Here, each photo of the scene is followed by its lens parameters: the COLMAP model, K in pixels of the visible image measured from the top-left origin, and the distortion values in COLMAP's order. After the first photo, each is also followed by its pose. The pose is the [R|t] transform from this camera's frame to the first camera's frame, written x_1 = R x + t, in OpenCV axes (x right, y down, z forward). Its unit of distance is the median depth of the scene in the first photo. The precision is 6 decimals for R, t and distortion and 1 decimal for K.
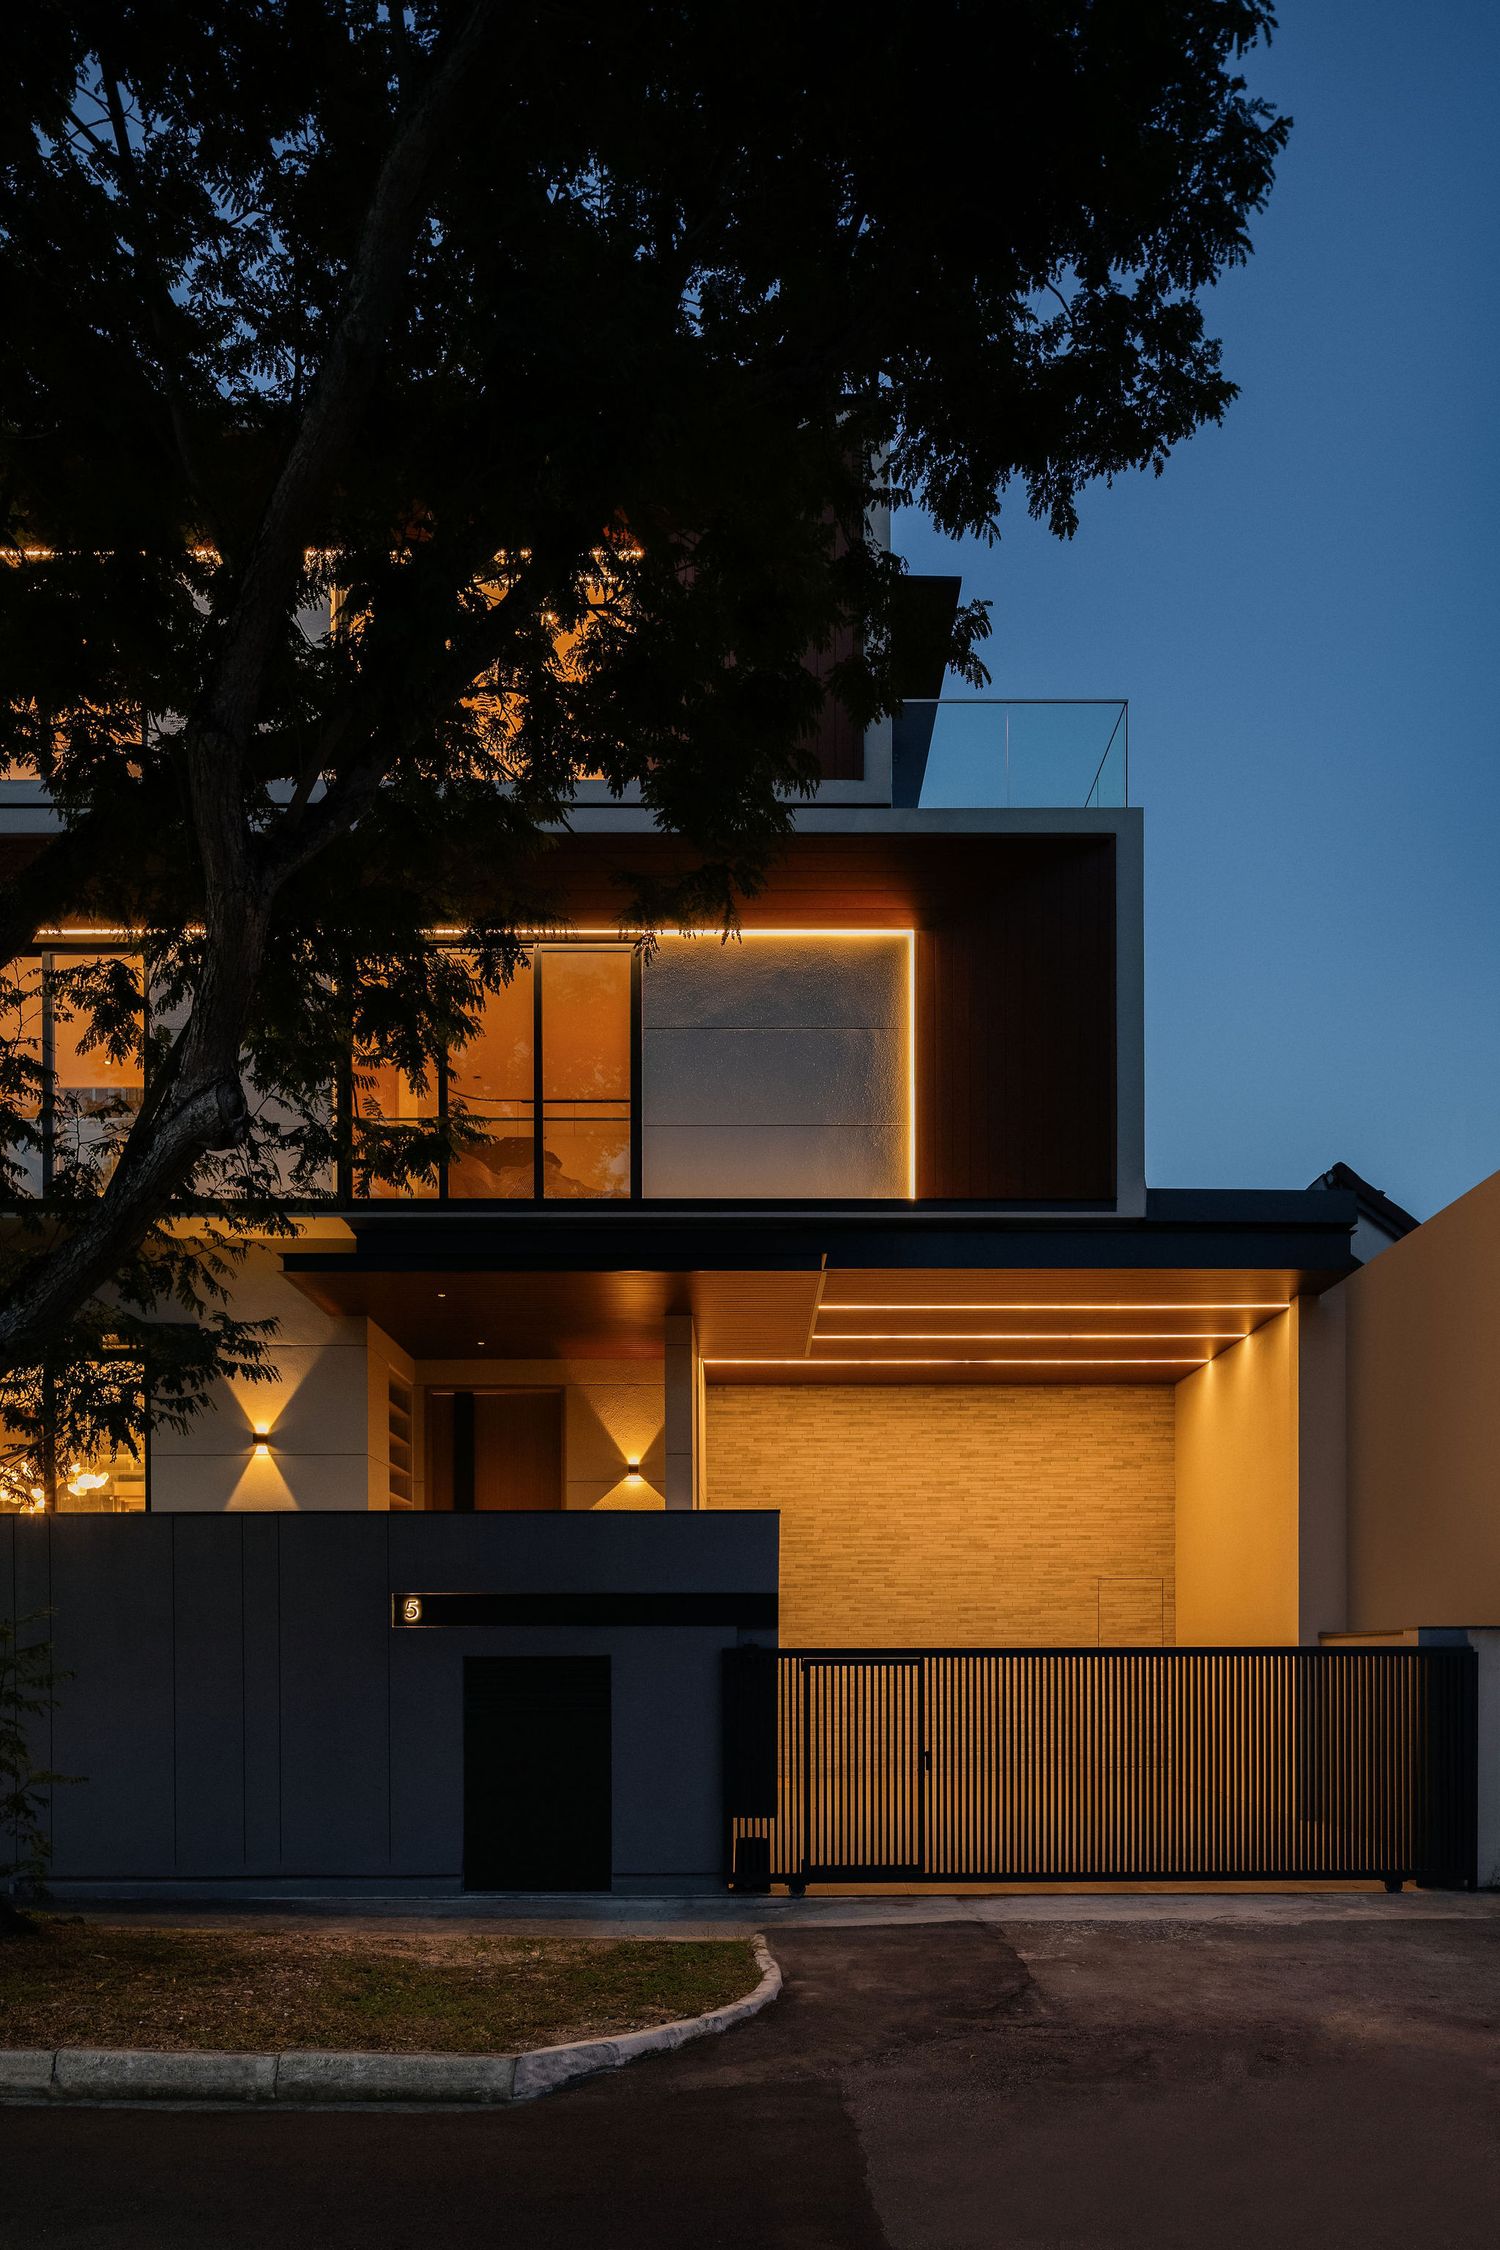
lens RADIAL K [[1601.7, 0, 745.6], [0, 1601.7, 1187.8], [0, 0, 1]] dist [0.001259, 0.000635]
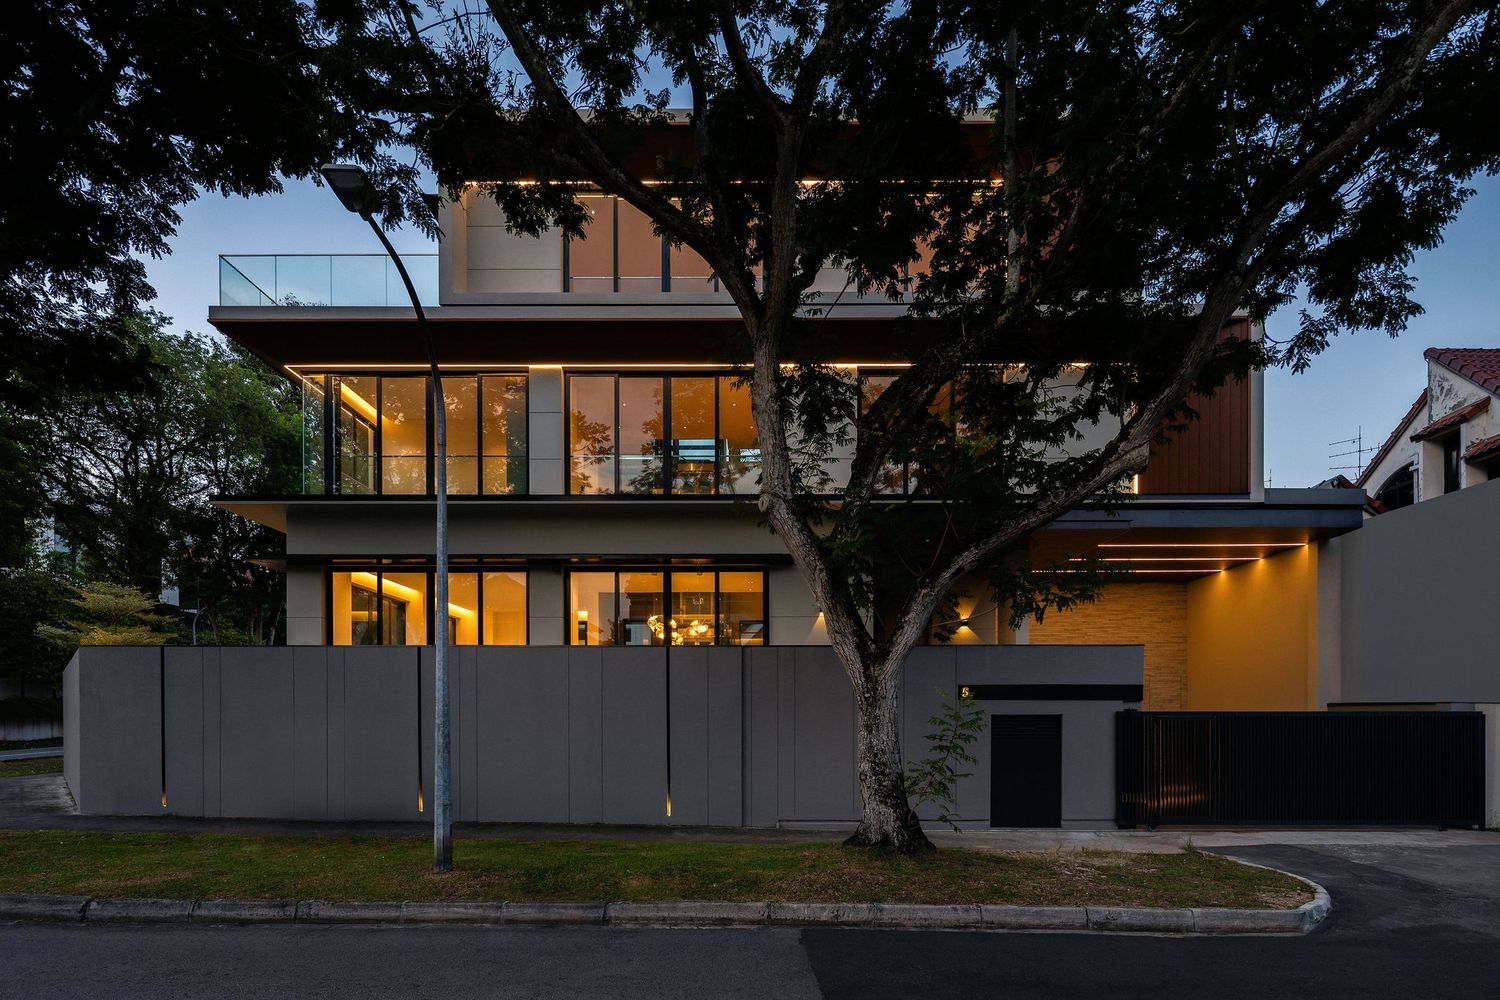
lens RADIAL K [[764.7, 0, 751.5], [0, 764.7, 491.0], [0, 0, 1]] dist [0.002331, 0.000219]
pose [[0.999568, -0.004316, -0.029082, -0.380913], [0.004512, 0.999968, 0.006671, -0.005545], [0.029052, -0.006799, 0.999555, -0.003317]]
